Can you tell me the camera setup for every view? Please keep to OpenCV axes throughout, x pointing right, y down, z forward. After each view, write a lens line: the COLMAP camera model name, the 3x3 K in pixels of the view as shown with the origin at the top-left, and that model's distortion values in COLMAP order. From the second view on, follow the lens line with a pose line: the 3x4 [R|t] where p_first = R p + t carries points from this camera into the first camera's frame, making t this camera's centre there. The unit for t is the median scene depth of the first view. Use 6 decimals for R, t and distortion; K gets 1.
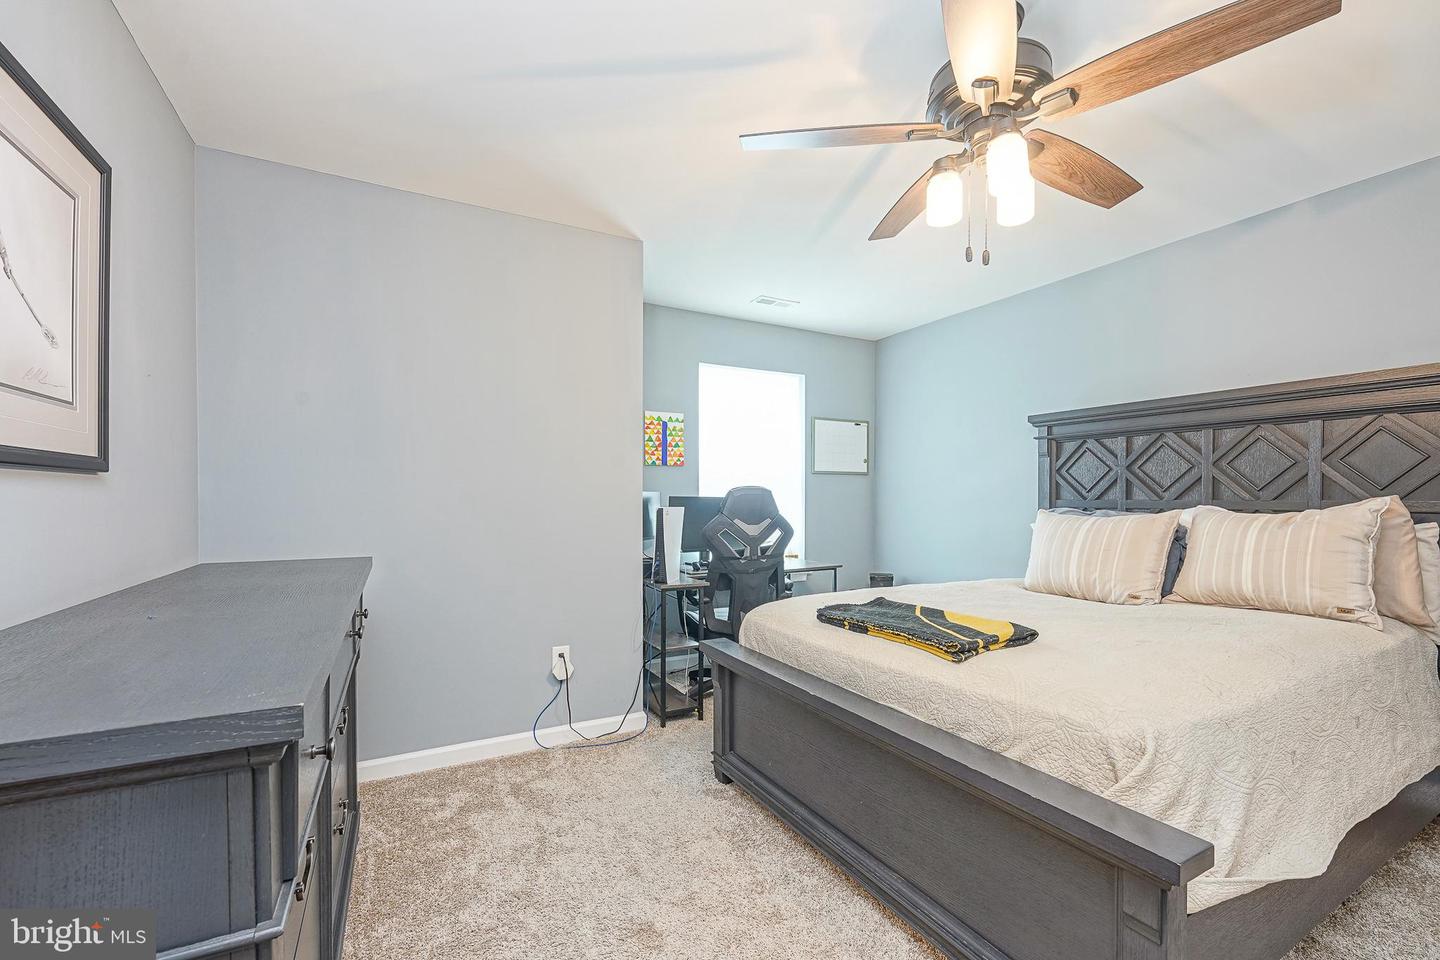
lens RADIAL K [[602.1, 0, 719.3], [0, 602.1, 502.0], [0, 0, 1]] dist [-0.002540, 0.000239]
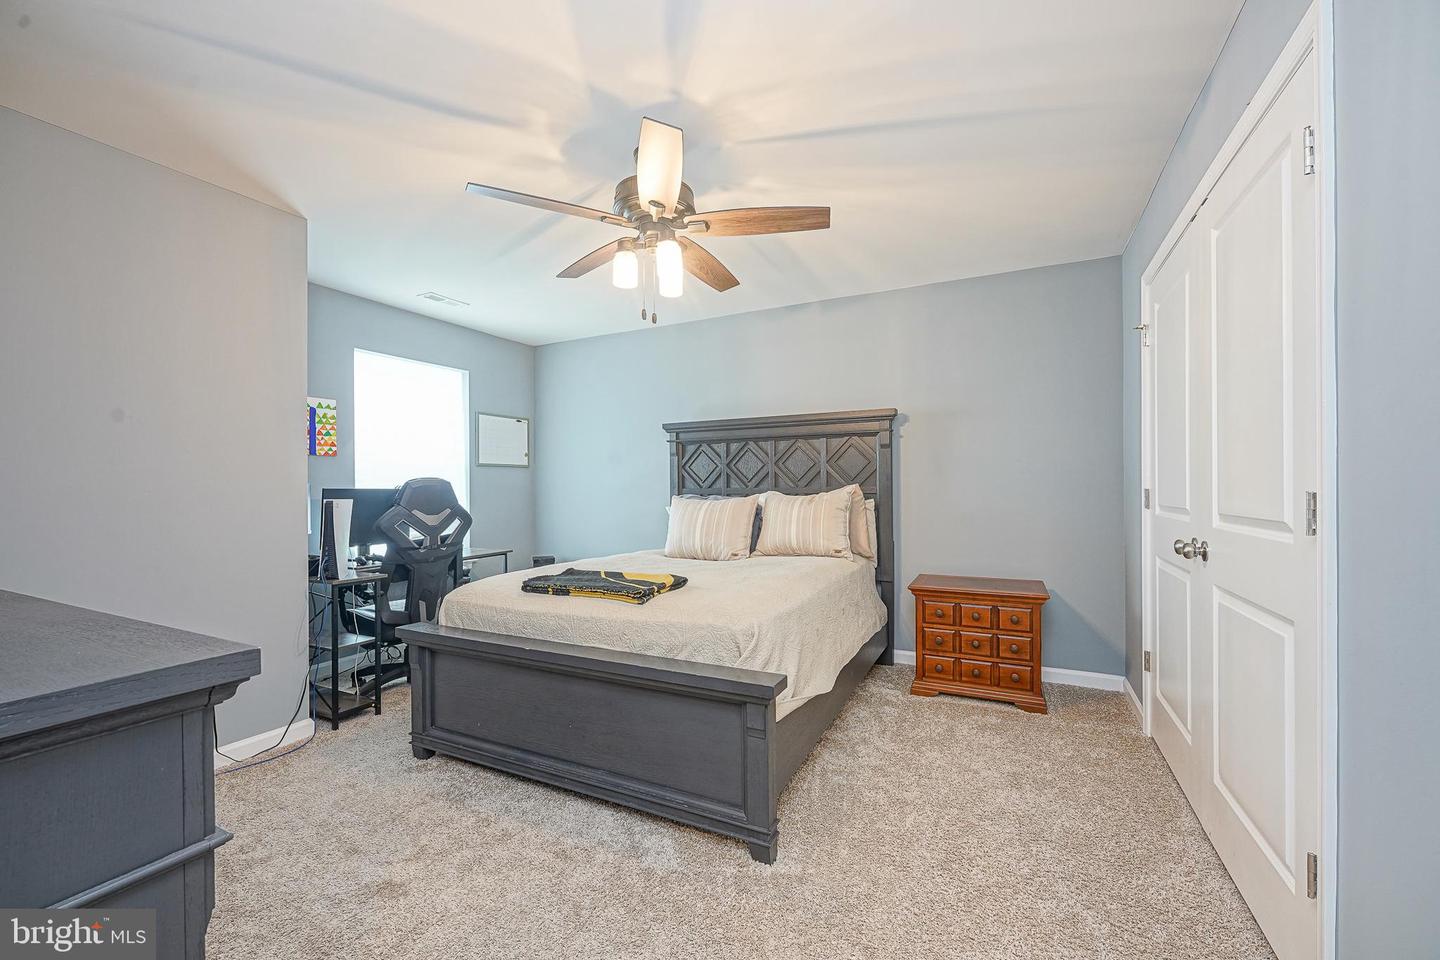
lens RADIAL K [[594.7, 0, 720.0], [0, 594.7, 480.0], [0, 0, 1]] dist [0.000259, 0.000111]
pose [[0.820604, -0.000561, 0.571496, -0.147877], [0.013346, 0.999746, -0.018182, 0.003192], [-0.571341, 0.022547, 0.820403, -0.149002]]
